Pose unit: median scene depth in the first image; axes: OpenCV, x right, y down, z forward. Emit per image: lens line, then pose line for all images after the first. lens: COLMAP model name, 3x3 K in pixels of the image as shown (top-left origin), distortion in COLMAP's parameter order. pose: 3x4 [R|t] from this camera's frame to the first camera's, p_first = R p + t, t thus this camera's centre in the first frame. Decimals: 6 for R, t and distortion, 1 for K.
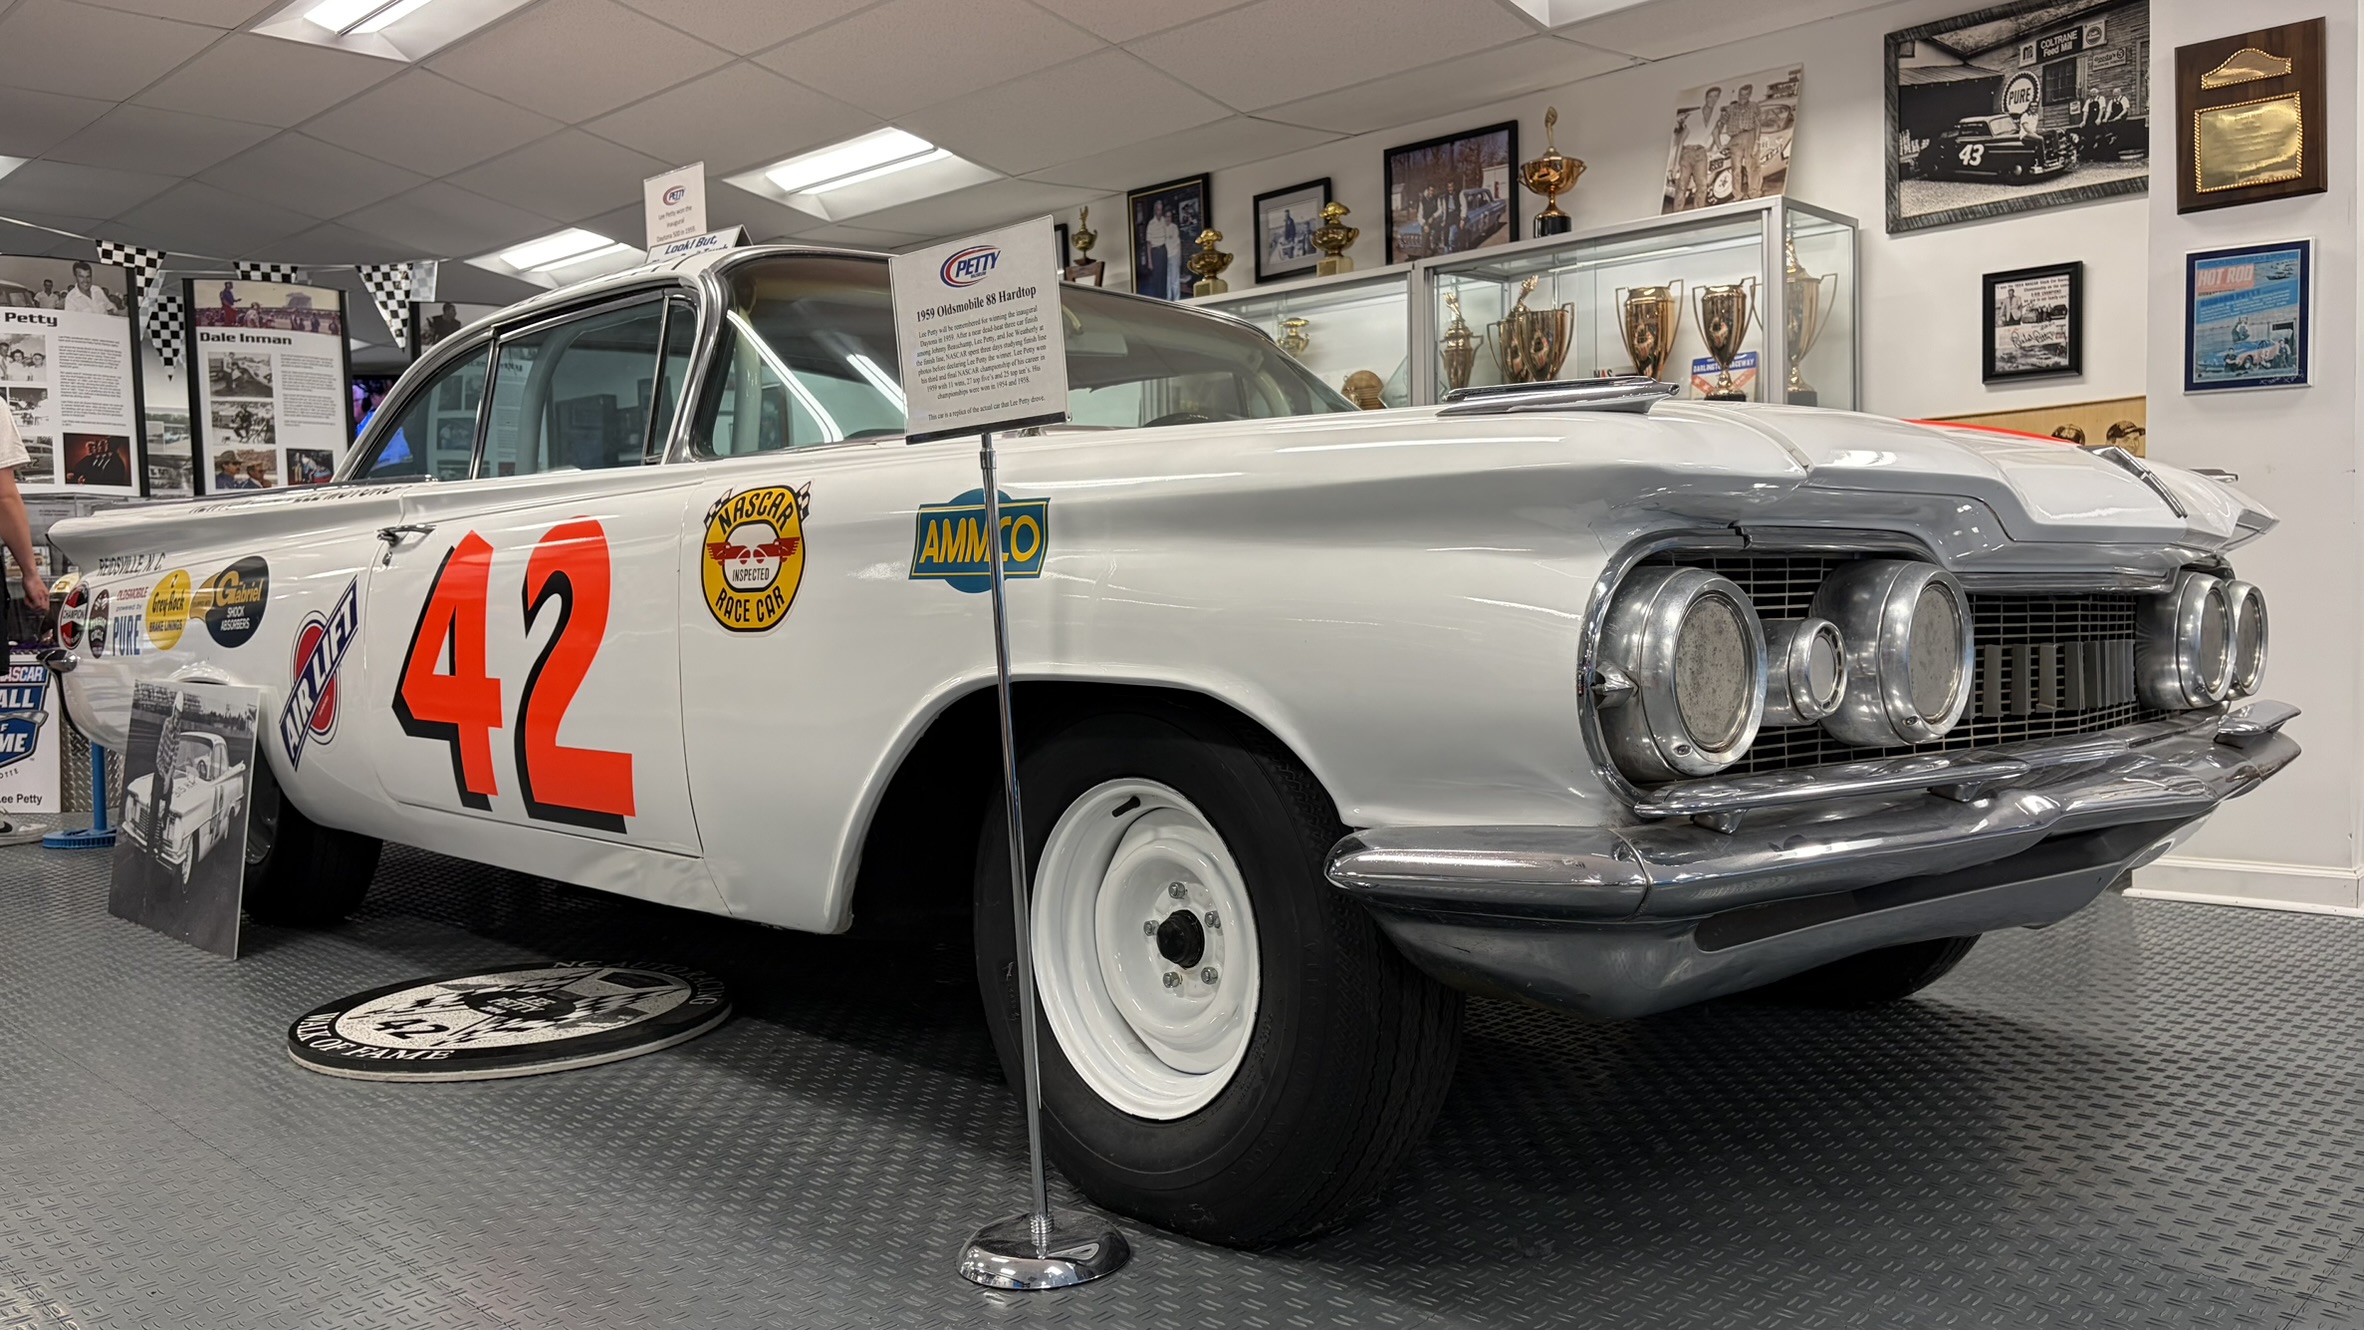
lens RADIAL K [[1819.6, 0, 1182.3], [0, 1819.6, 678.6], [0, 0, 1]] dist [0.055040, -0.047926]
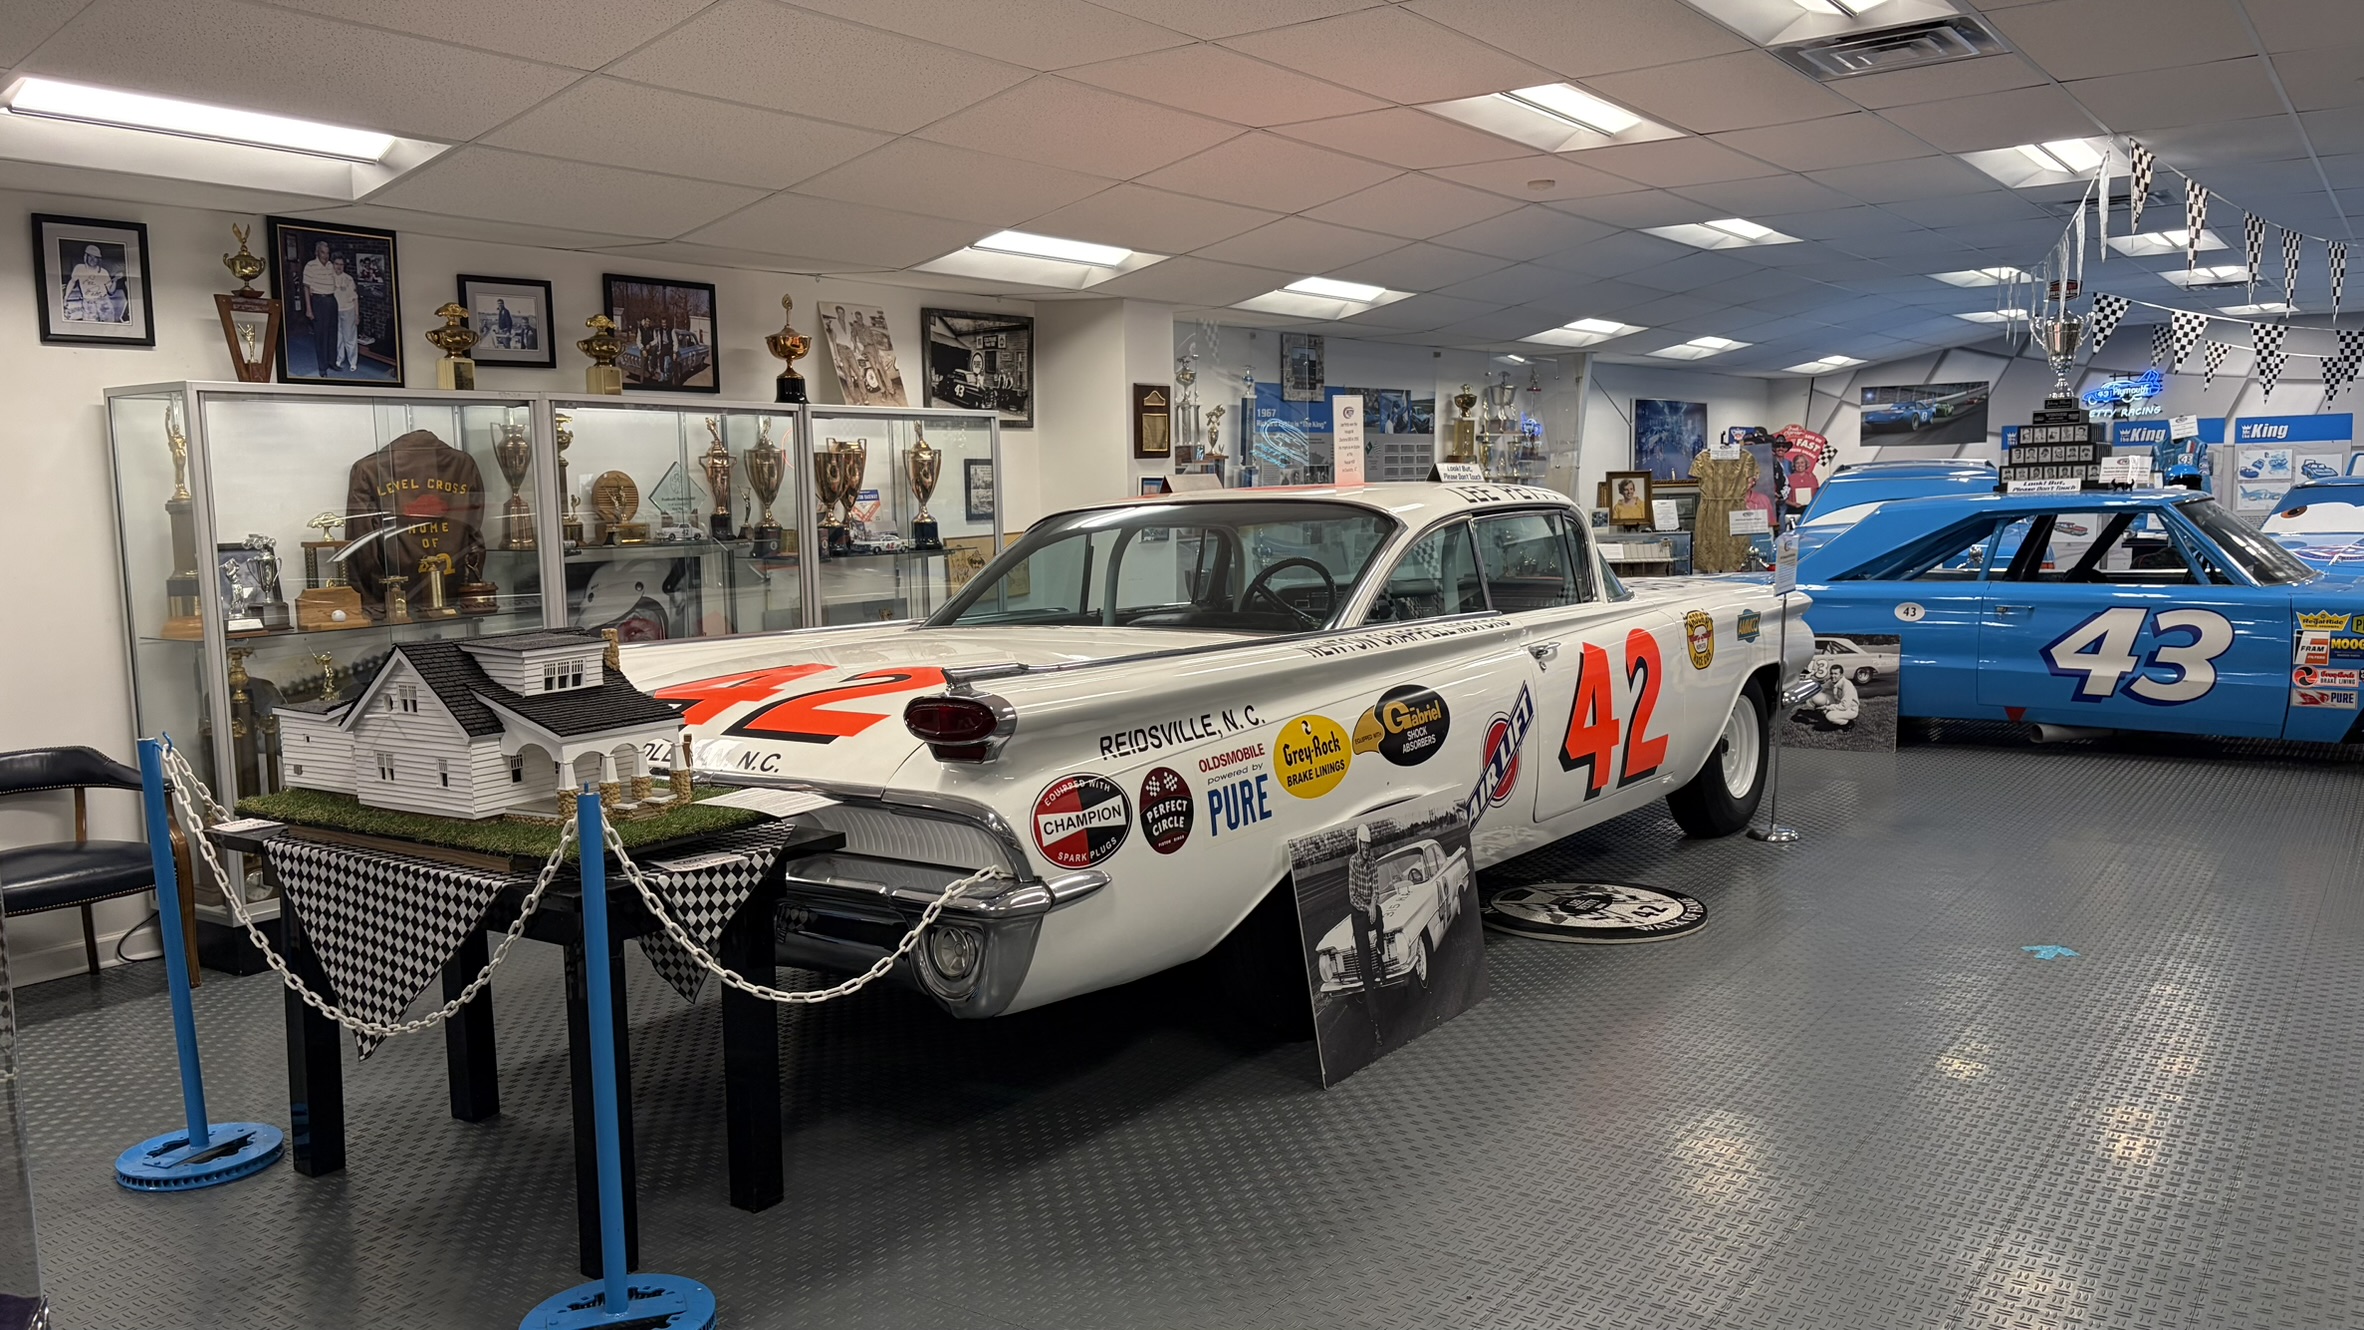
lens RADIAL K [[1819.6, 0, 1174.9], [0, 1819.6, 683.1], [0, 0, 1]] dist [0.055040, -0.047926]
pose [[-0.171342, -0.081881, 0.981803, -1.364148], [0.077068, 0.992373, 0.096212, -0.160623], [-0.982193, 0.092150, -0.163725, 1.124167]]
